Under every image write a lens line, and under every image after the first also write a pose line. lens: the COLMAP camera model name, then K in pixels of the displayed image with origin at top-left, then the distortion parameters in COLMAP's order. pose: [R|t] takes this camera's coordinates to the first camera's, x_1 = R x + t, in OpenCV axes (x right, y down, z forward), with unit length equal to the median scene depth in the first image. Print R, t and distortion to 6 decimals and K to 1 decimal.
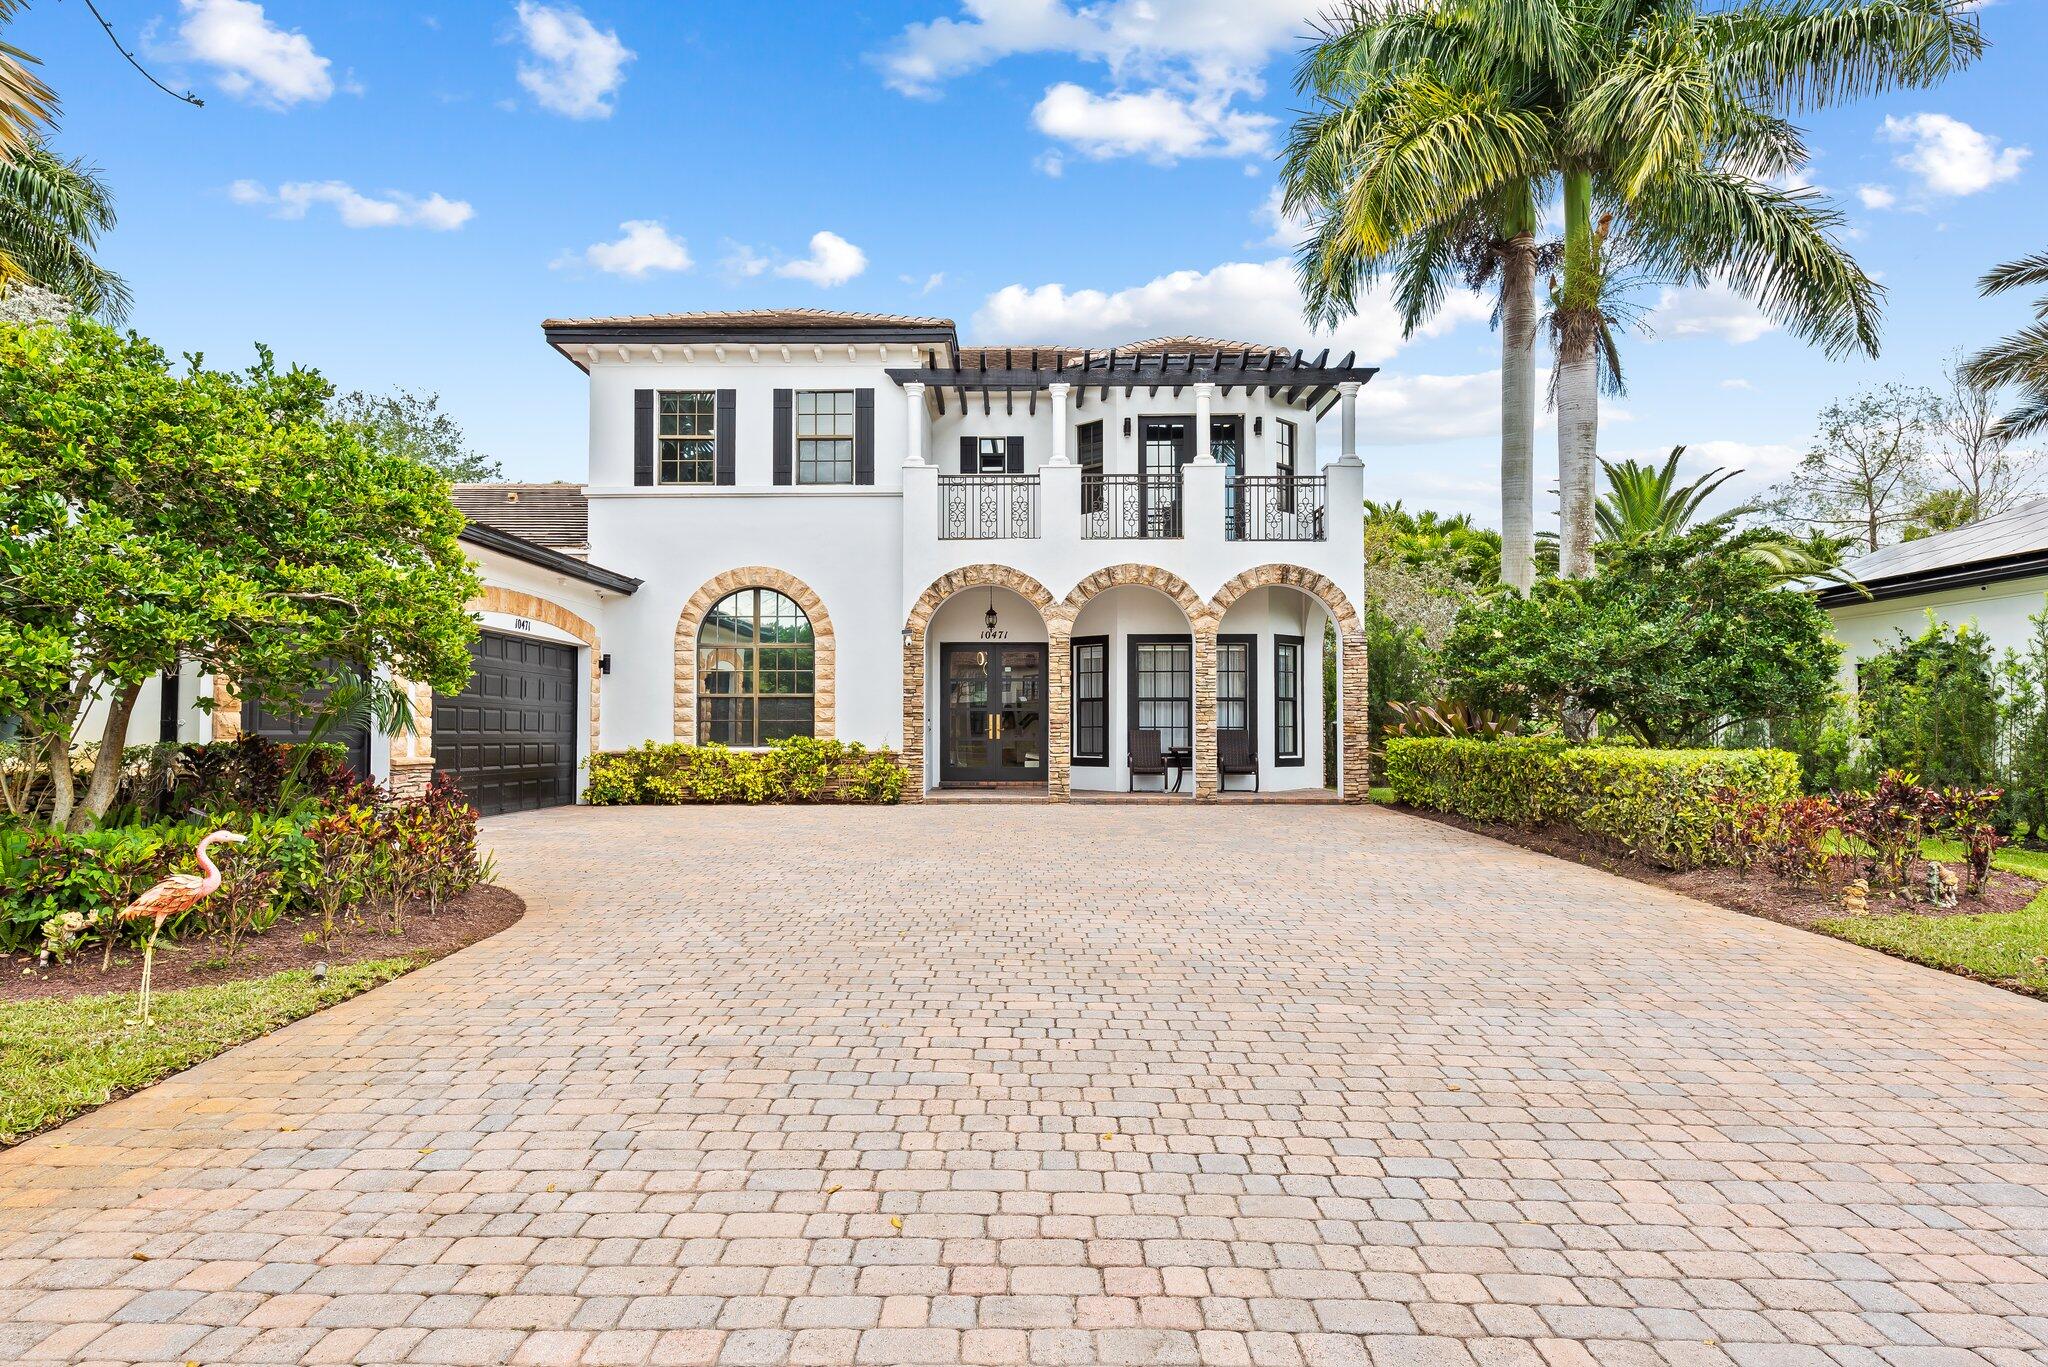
lens RADIAL K [[1250.0, 0, 1025.0], [0, 1250.0, 683.4], [0, 0, 1]] dist [0.007409, 0.001075]
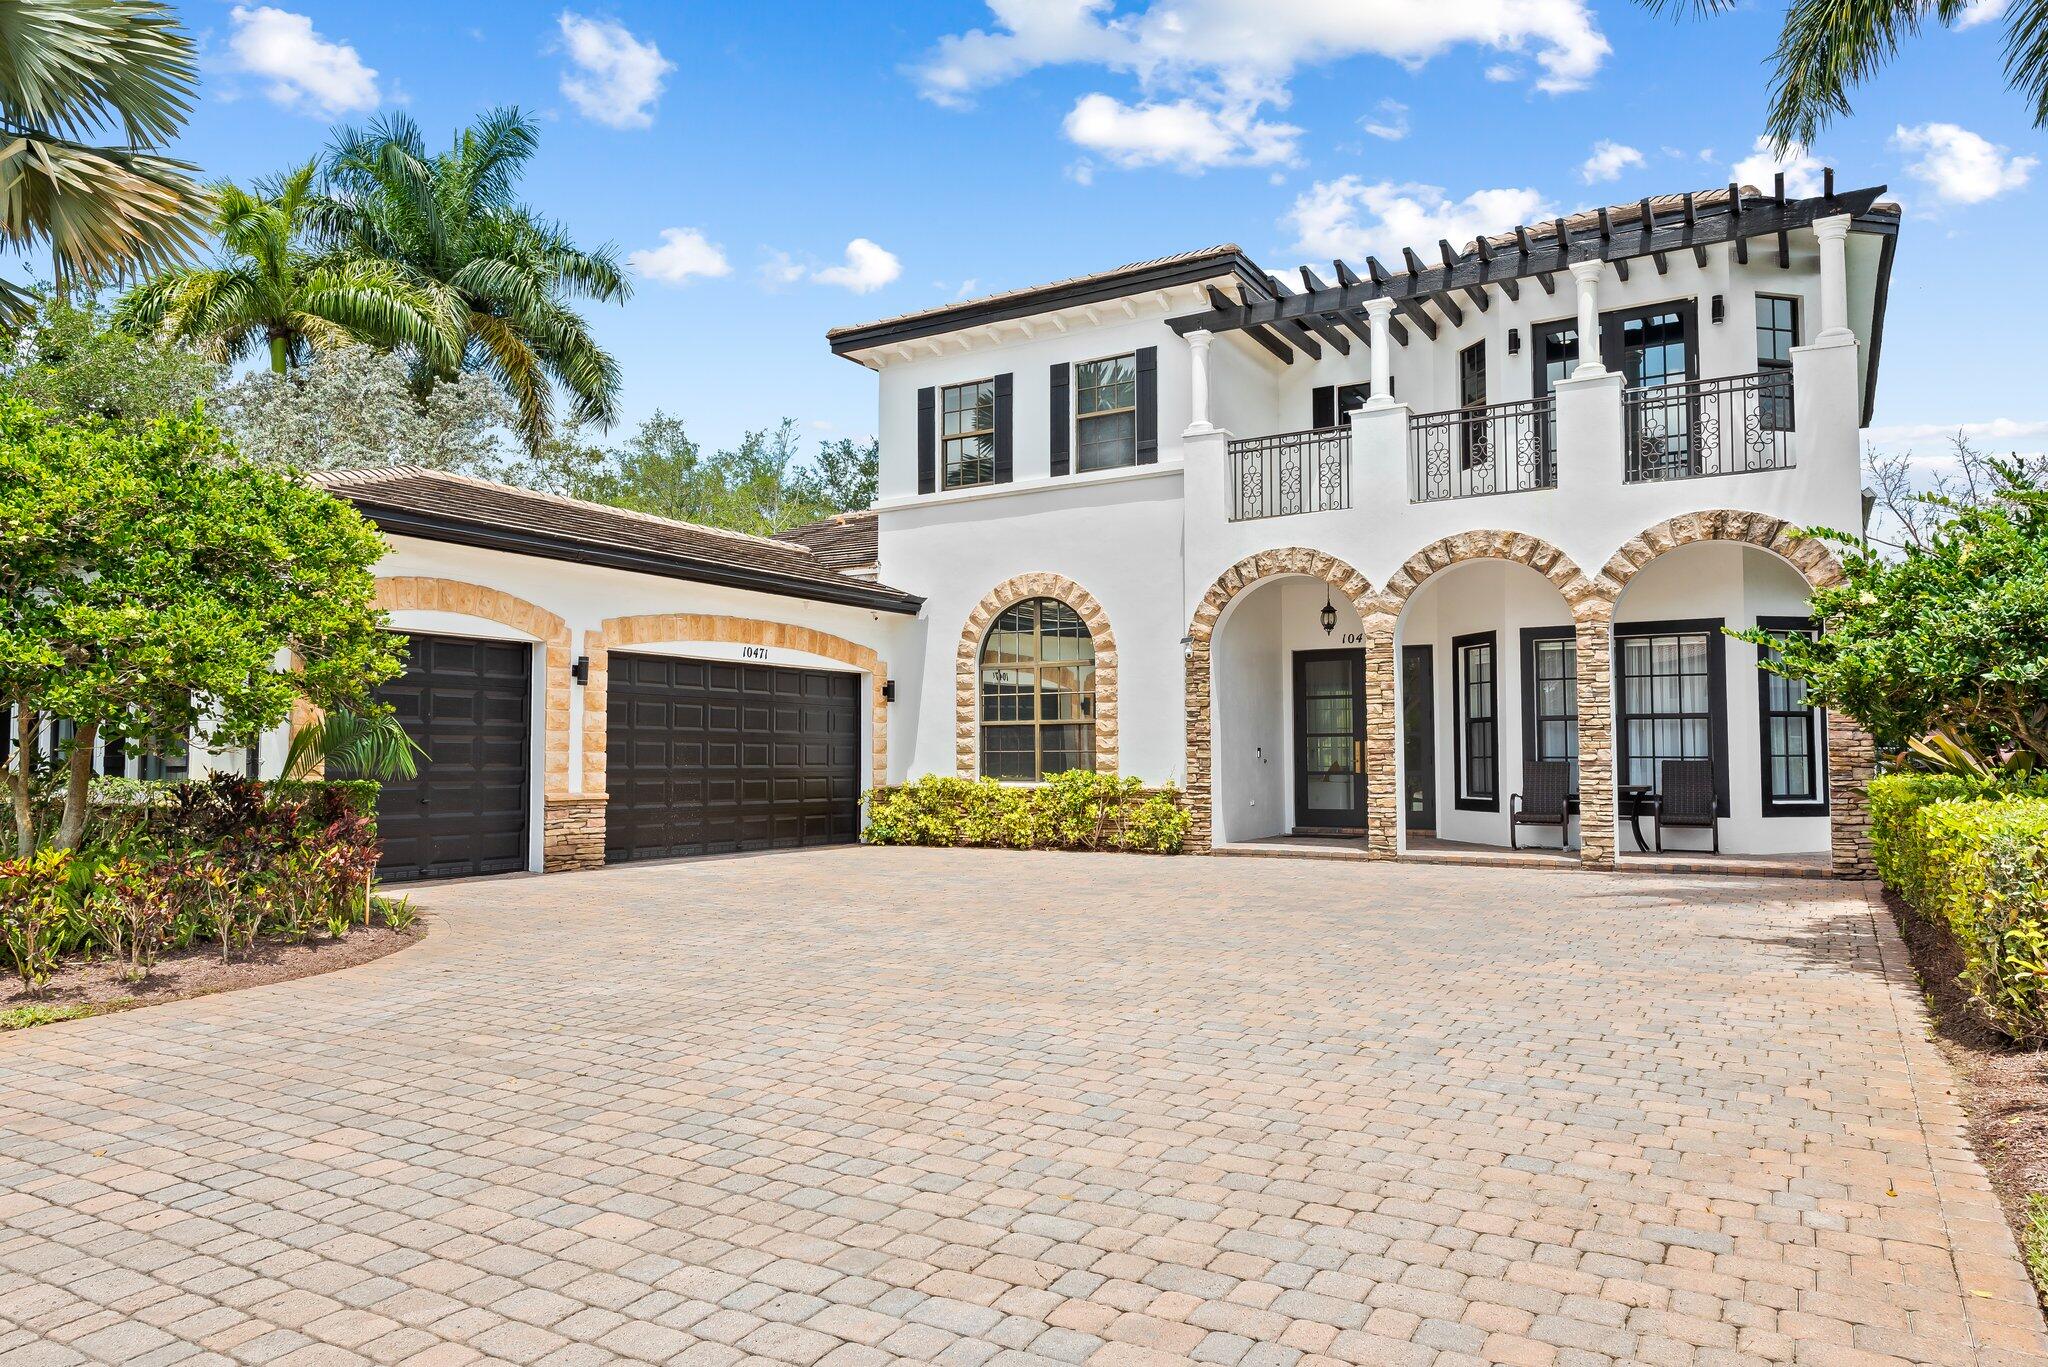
lens RADIAL K [[1380.9, 0, 1023.6], [0, 1380.9, 687.7], [0, 0, 1]] dist [-0.011322, -0.004217]
pose [[0.843340, -0.029989, -0.536543, 0.287718], [0.023762, 0.999546, -0.018519, 0.003004], [0.536855, 0.002868, 0.843670, 0.192175]]
